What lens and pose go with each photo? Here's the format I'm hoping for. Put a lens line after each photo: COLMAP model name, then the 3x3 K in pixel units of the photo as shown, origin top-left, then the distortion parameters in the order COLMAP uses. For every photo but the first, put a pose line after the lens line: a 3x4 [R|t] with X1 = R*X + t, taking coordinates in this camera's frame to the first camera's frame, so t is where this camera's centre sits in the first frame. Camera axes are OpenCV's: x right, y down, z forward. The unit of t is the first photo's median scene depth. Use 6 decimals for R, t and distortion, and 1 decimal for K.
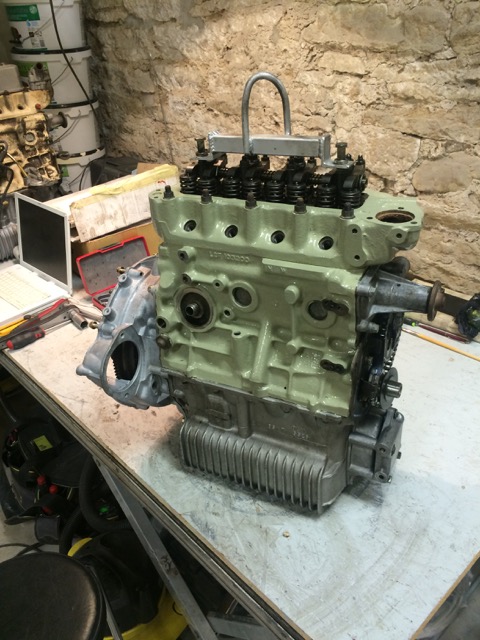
lens RADIAL K [[546.3, 0, 240.4], [0, 546.3, 319.7], [0, 0, 1]] dist [0.082272, -0.119574]
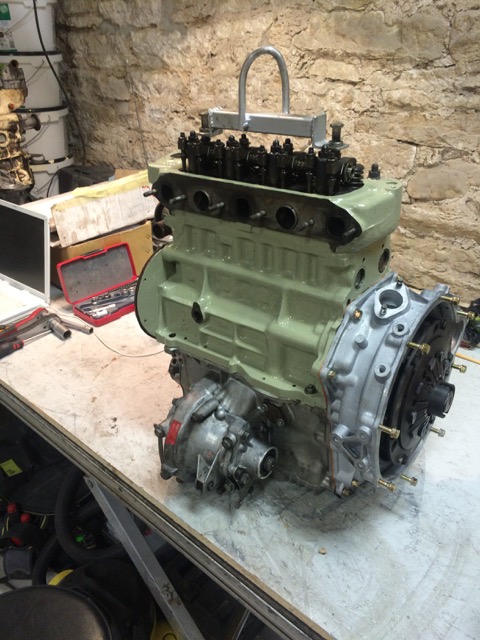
lens RADIAL K [[546.3, 0, 240.2], [0, 546.3, 319.2], [0, 0, 1]] dist [0.082272, -0.119574]
pose [[0.995225, -0.001793, 0.097594, -0.083862], [0.006272, 0.998940, -0.045612, 0.026925], [-0.097409, 0.046006, 0.994181, 0.049971]]
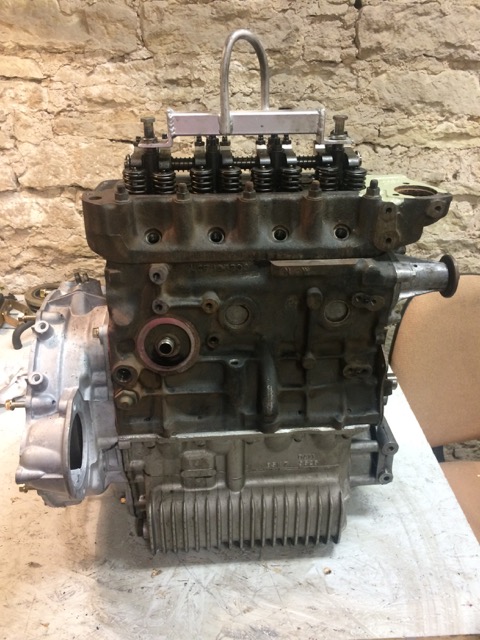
lens RADIAL K [[546.3, 0, 241.0], [0, 546.3, 319.4], [0, 0, 1]] dist [0.082272, -0.119574]
pose [[0.647445, -0.301621, 0.699886, -0.290684], [0.343143, 0.935368, 0.085671, -0.058006], [-0.680491, 0.184694, 0.709099, 0.240713]]
